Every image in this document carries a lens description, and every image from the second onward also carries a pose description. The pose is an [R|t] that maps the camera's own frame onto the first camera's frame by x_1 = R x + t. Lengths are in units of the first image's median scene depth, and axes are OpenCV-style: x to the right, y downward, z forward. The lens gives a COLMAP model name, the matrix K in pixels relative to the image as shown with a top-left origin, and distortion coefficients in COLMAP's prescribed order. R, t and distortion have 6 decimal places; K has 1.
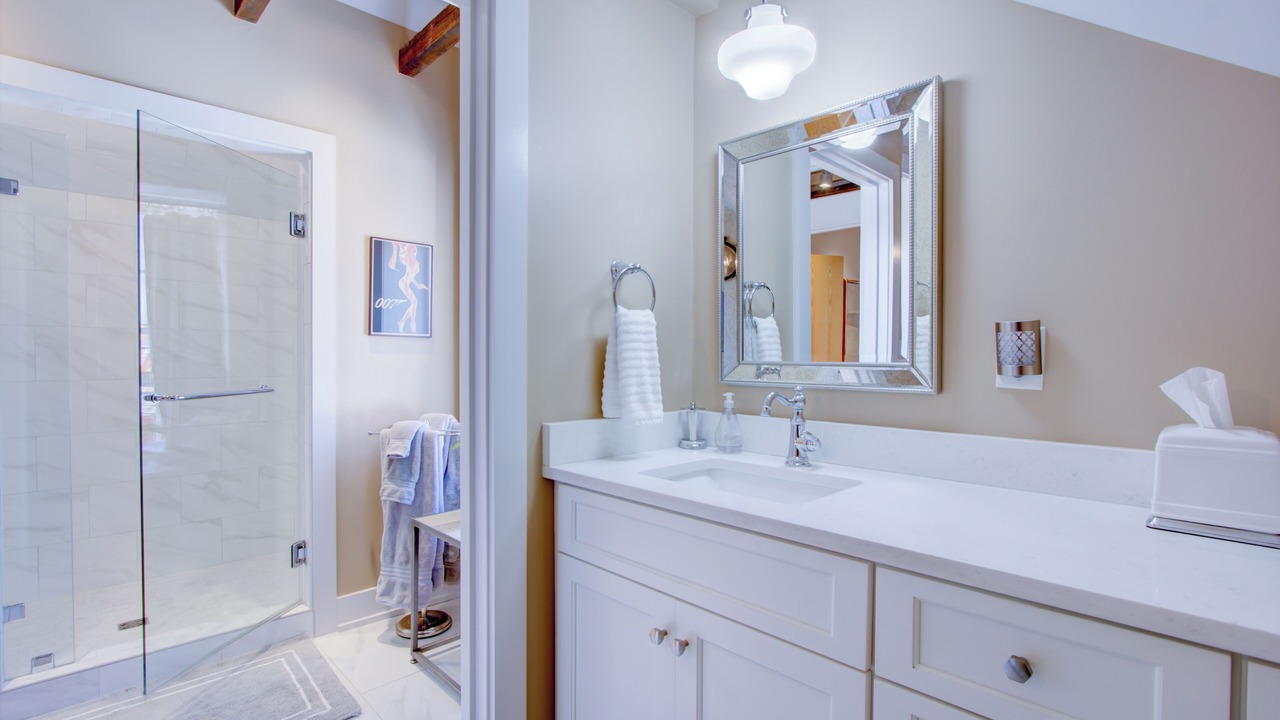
lens RADIAL K [[591.0, 0, 636.2], [0, 591.0, 362.2], [0, 0, 1]] dist [-0.025252, 0.006243]
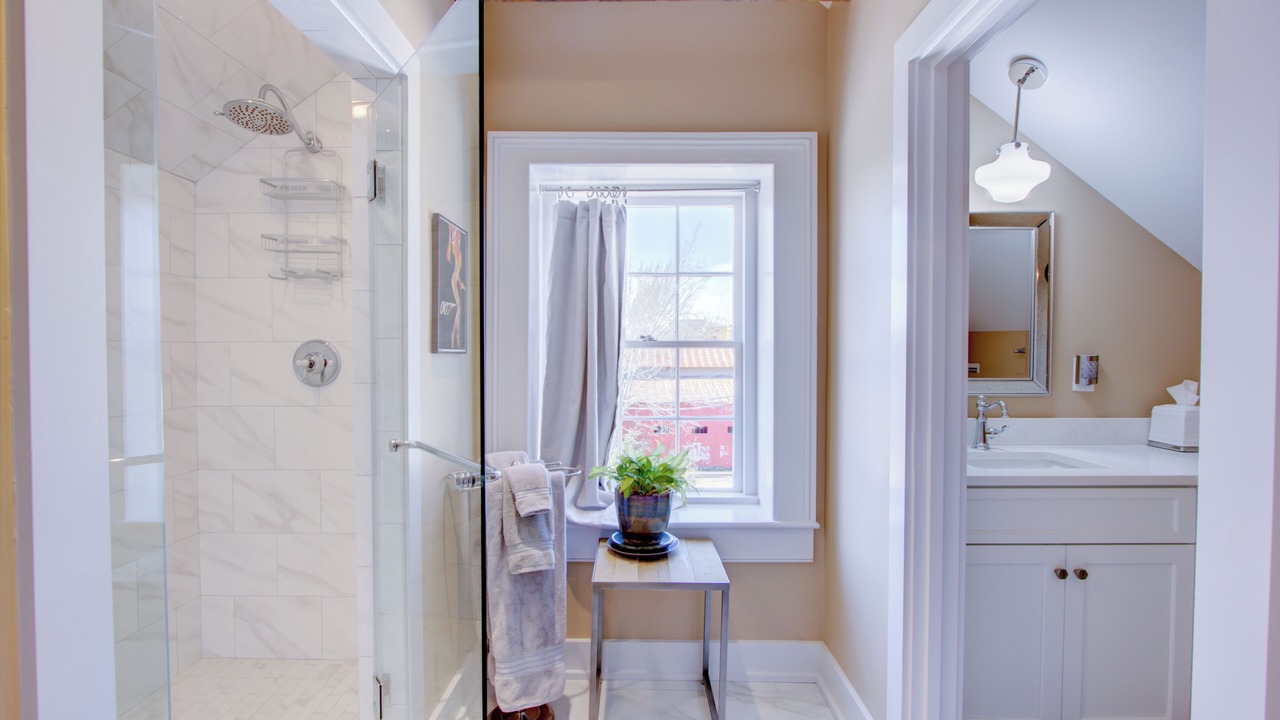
lens RADIAL K [[591.0, 0, 636.2], [0, 591.0, 362.2], [0, 0, 1]] dist [-0.025252, 0.006243]
pose [[0.707307, -0.016452, 0.706715, -1.694810], [0.008748, 0.999856, 0.014520, -0.088858], [-0.706853, -0.004088, 0.707349, 0.708179]]
